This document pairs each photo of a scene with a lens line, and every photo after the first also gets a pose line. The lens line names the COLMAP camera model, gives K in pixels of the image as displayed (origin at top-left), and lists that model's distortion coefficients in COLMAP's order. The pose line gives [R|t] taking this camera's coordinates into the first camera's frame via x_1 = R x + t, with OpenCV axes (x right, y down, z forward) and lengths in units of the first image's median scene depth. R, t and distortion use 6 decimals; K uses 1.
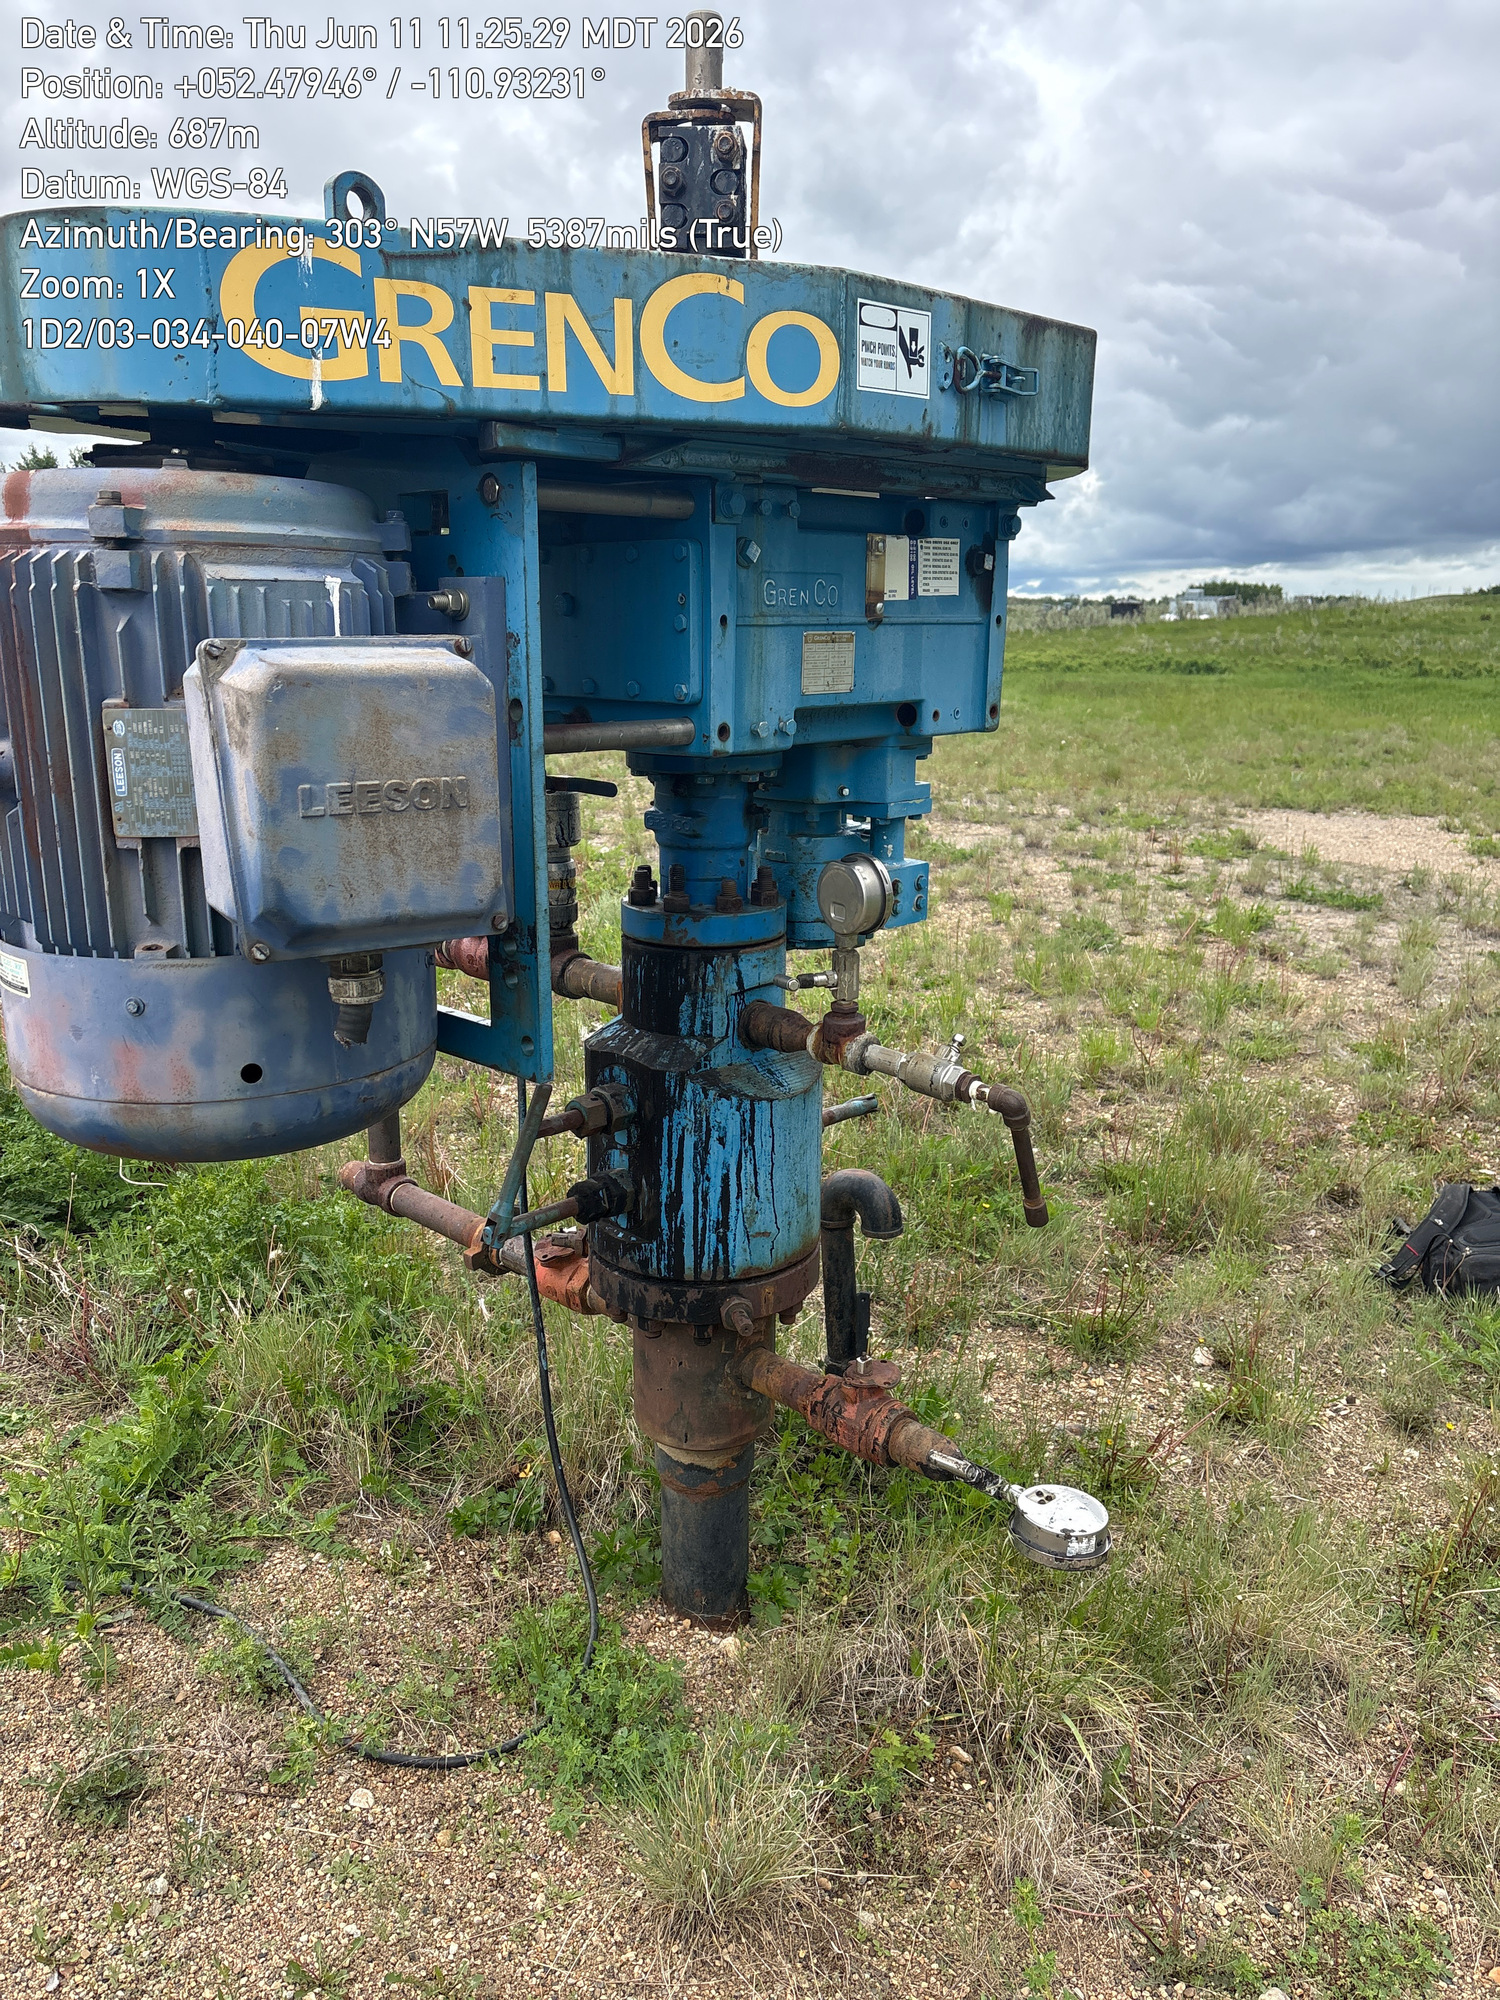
lens RADIAL K [[1507.4, 0, 750.0], [0, 1507.4, 1000.0], [0, 0, 1]] dist [0.060674, -0.073636]
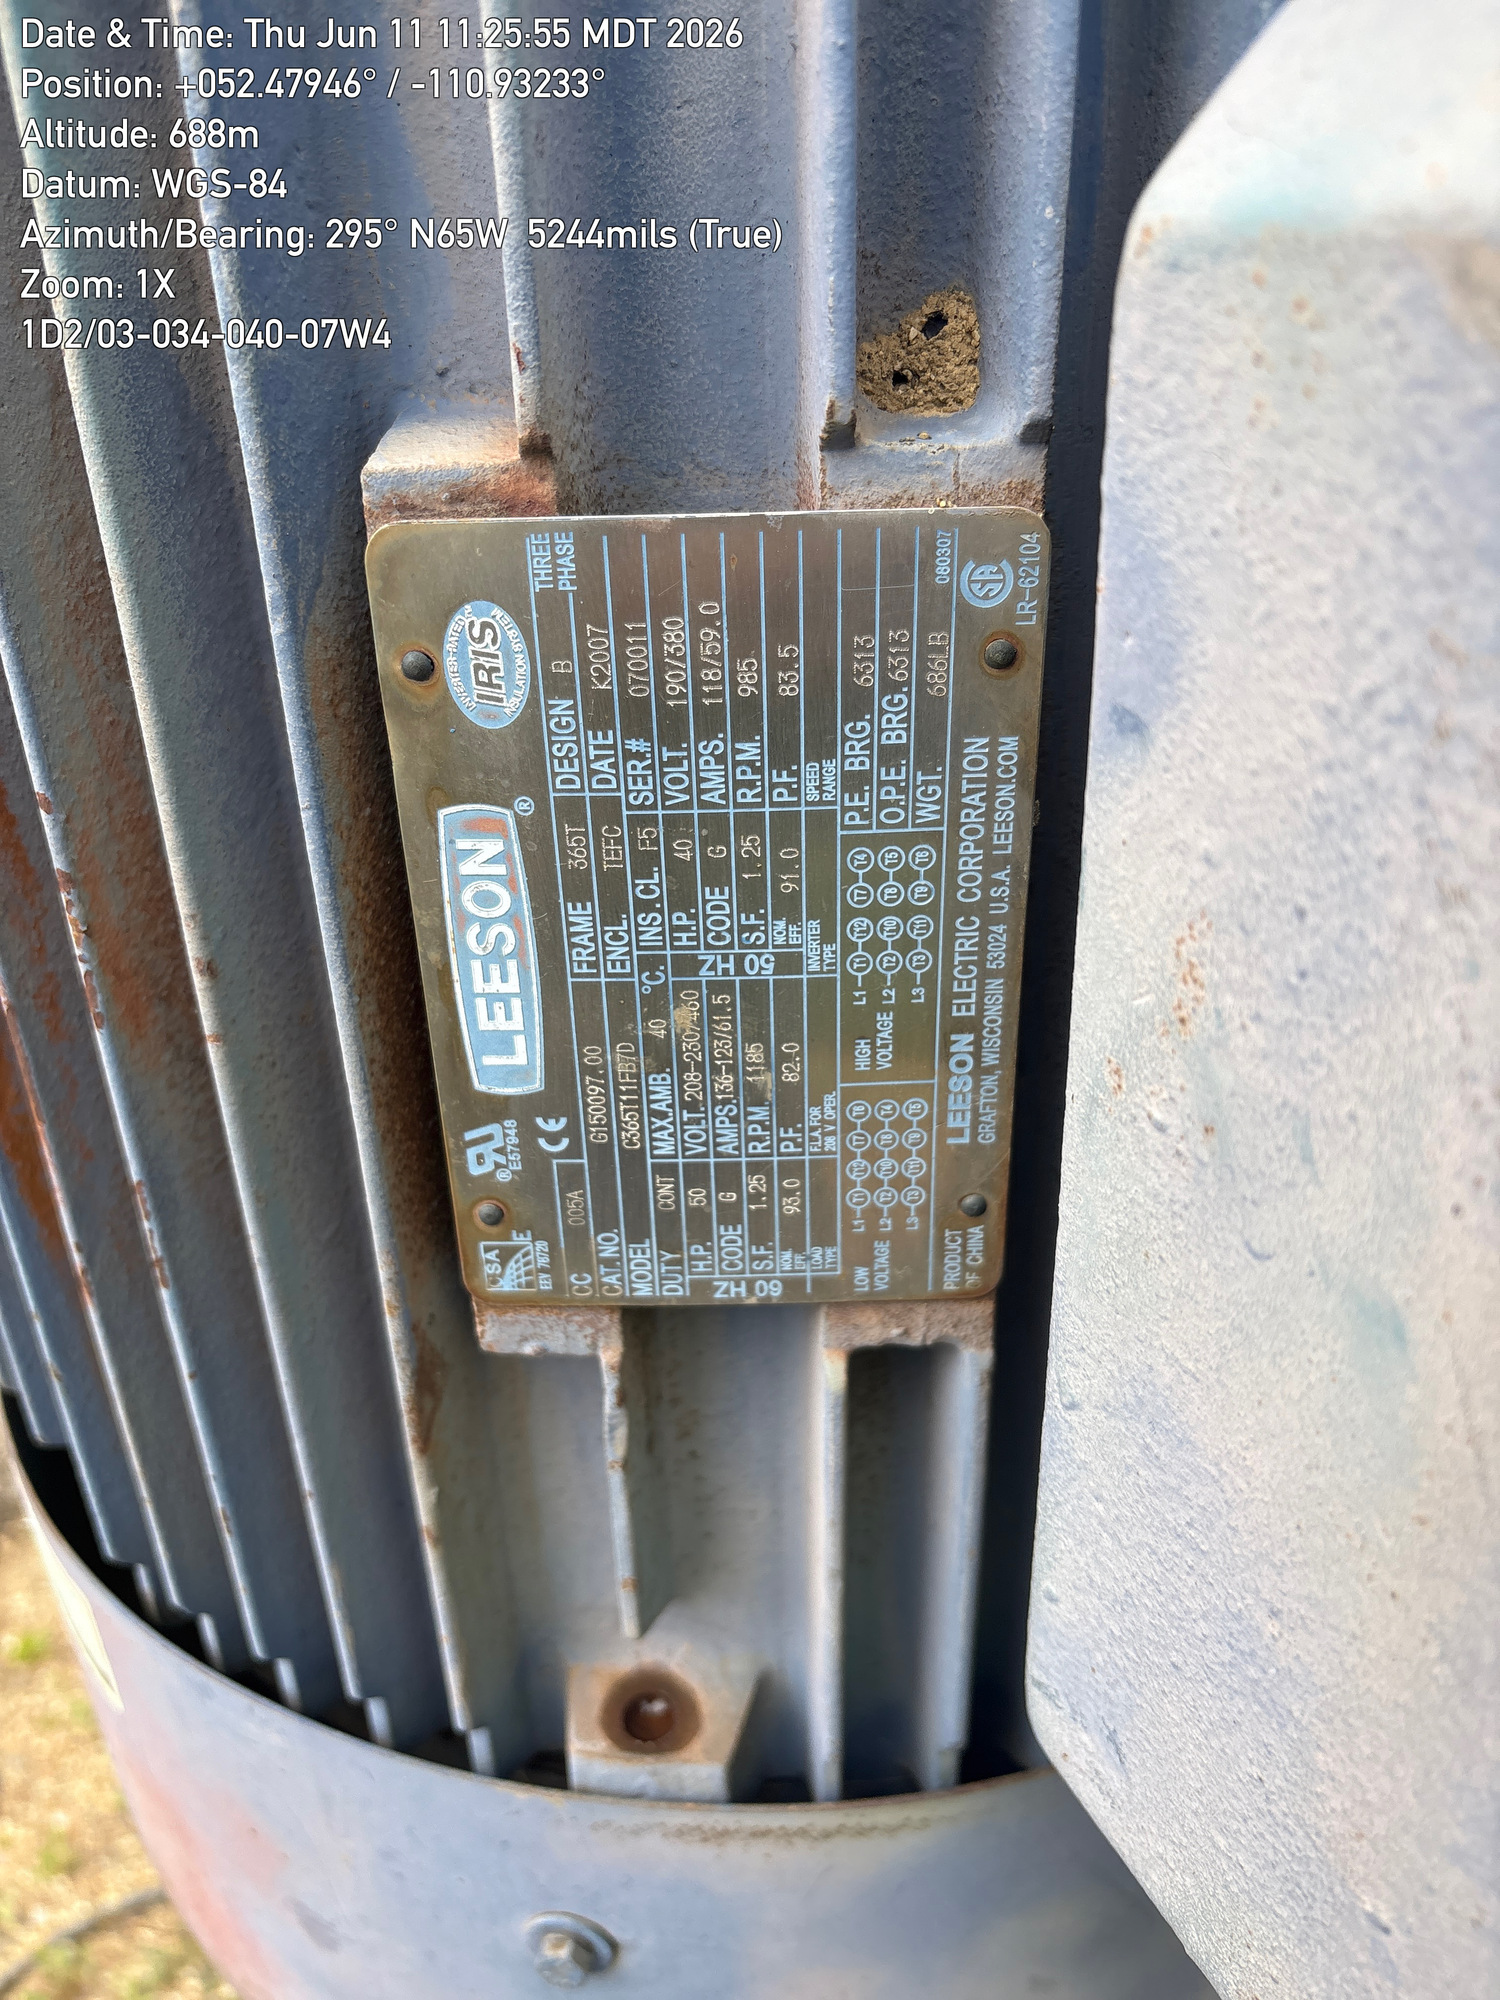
lens RADIAL K [[1507.4, 0, 750.0], [0, 1507.4, 1000.0], [0, 0, 1]] dist [0.060674, -0.073636]
pose [[0.989620, 0.037641, -0.138693, -0.318222], [-0.004081, 0.972061, 0.234692, -0.154792], [0.143652, -0.231690, 0.962125, 0.742444]]
